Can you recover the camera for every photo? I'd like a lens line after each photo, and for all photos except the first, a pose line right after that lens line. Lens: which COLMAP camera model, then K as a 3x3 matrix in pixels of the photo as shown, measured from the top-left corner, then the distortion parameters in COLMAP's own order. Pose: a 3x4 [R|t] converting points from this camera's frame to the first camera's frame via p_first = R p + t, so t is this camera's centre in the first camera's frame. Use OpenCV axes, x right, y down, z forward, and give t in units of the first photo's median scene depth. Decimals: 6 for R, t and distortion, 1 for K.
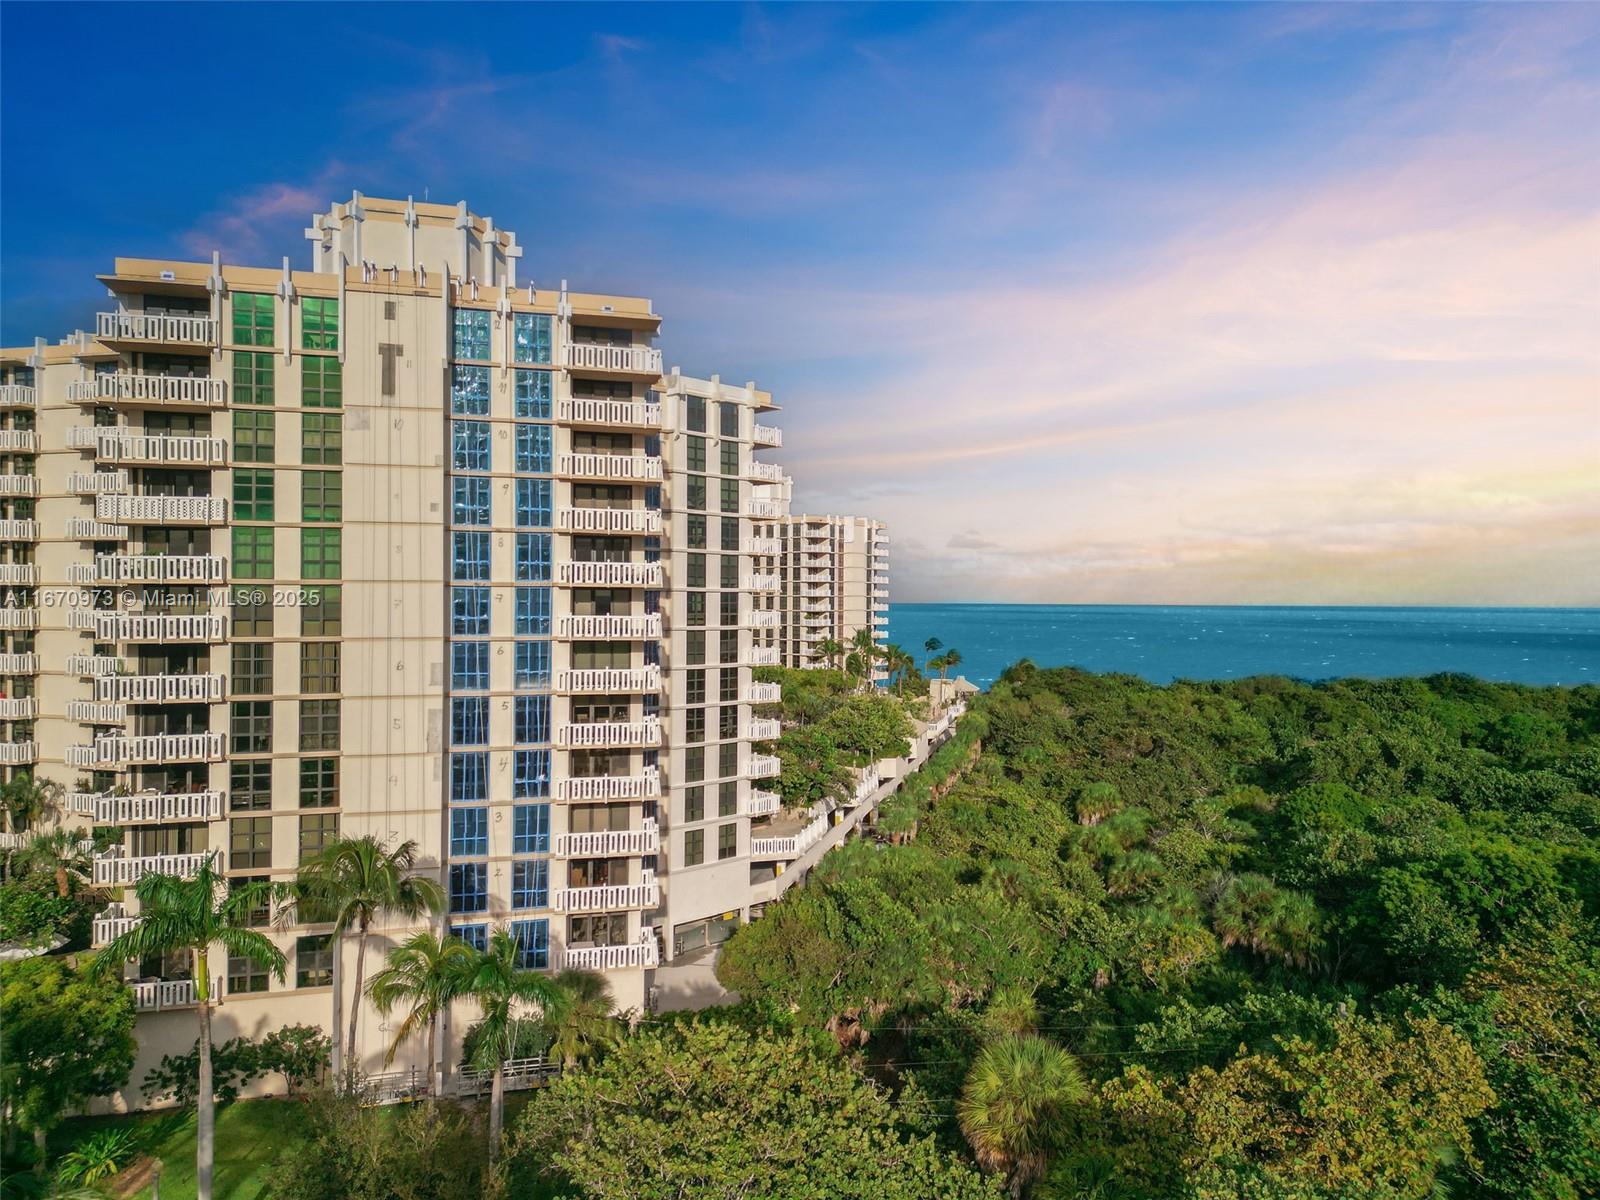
lens RADIAL K [[1190.1, 0, 798.6], [0, 1190.1, 605.0], [0, 0, 1]] dist [0.058758, -0.008841]
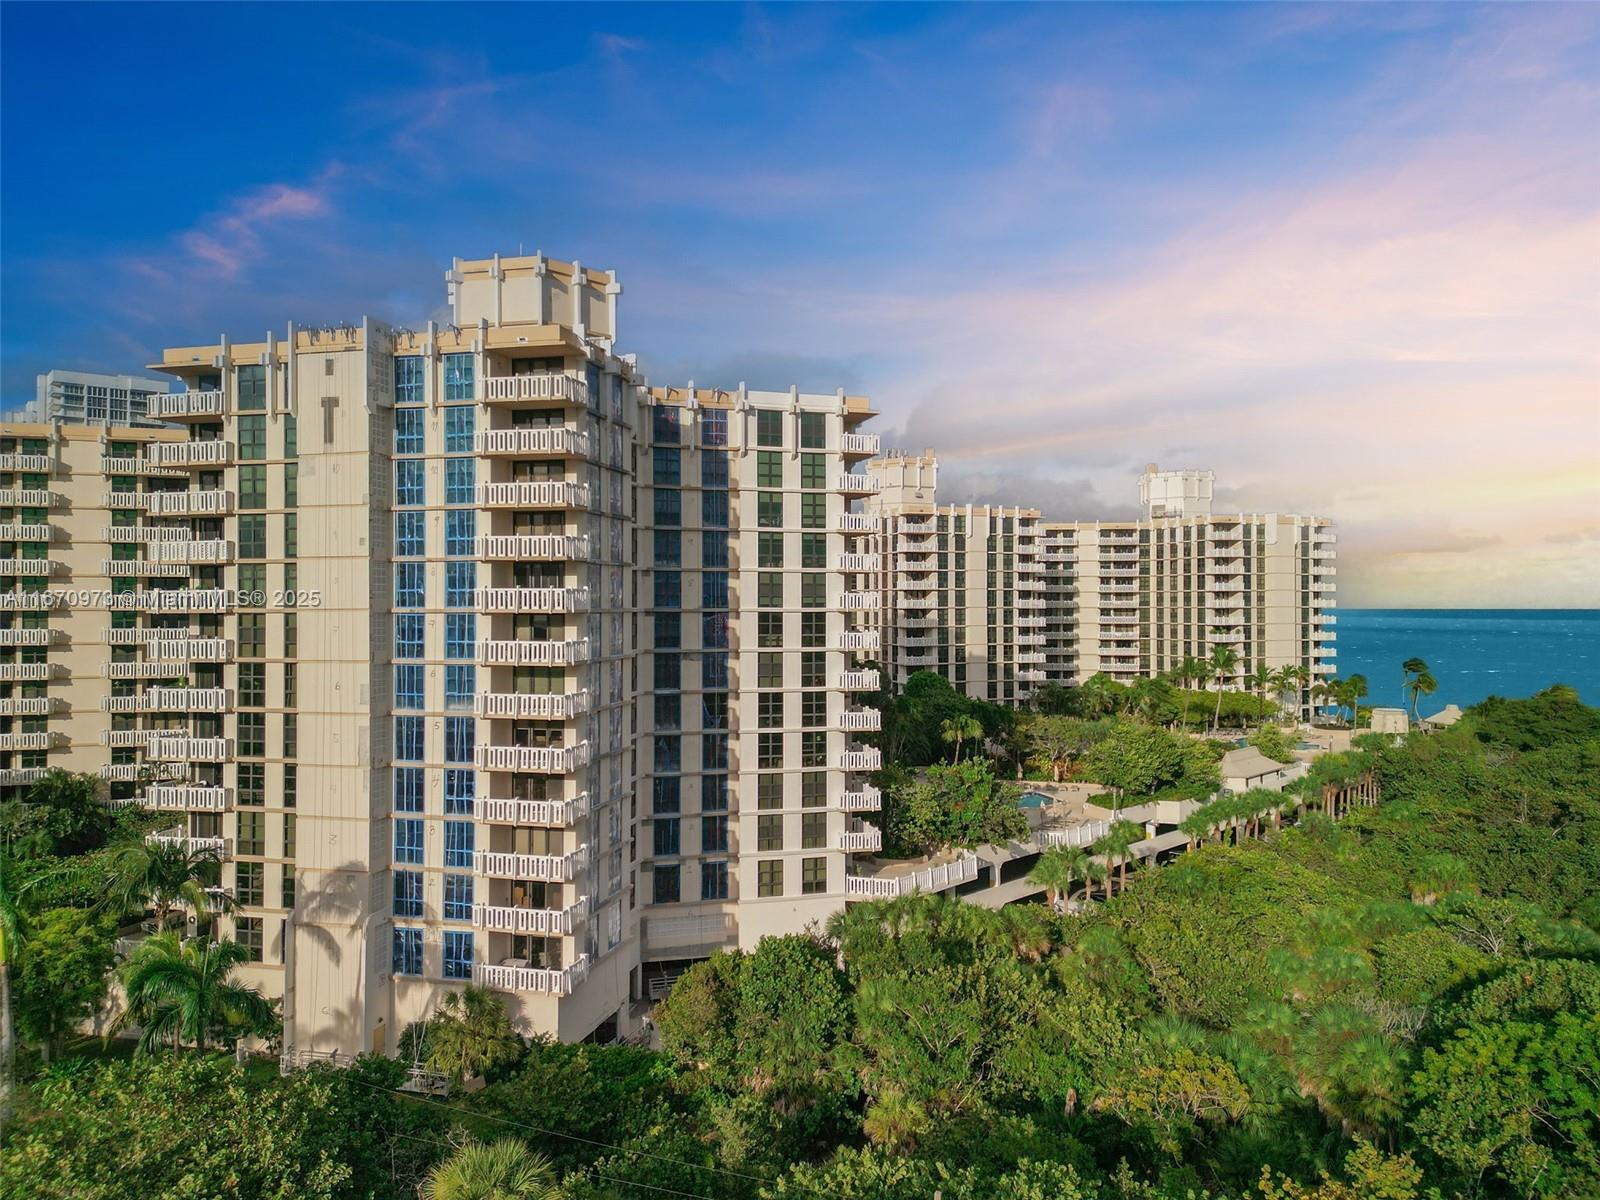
lens RADIAL K [[1190.1, 0, 800.0], [0, 1190.1, 603.1], [0, 0, 1]] dist [0.058758, -0.008841]
pose [[0.863025, -0.006875, -0.505115, 0.563331], [0.003660, 0.999966, -0.007358, -0.015154], [0.505149, 0.004501, 0.863021, 0.242284]]
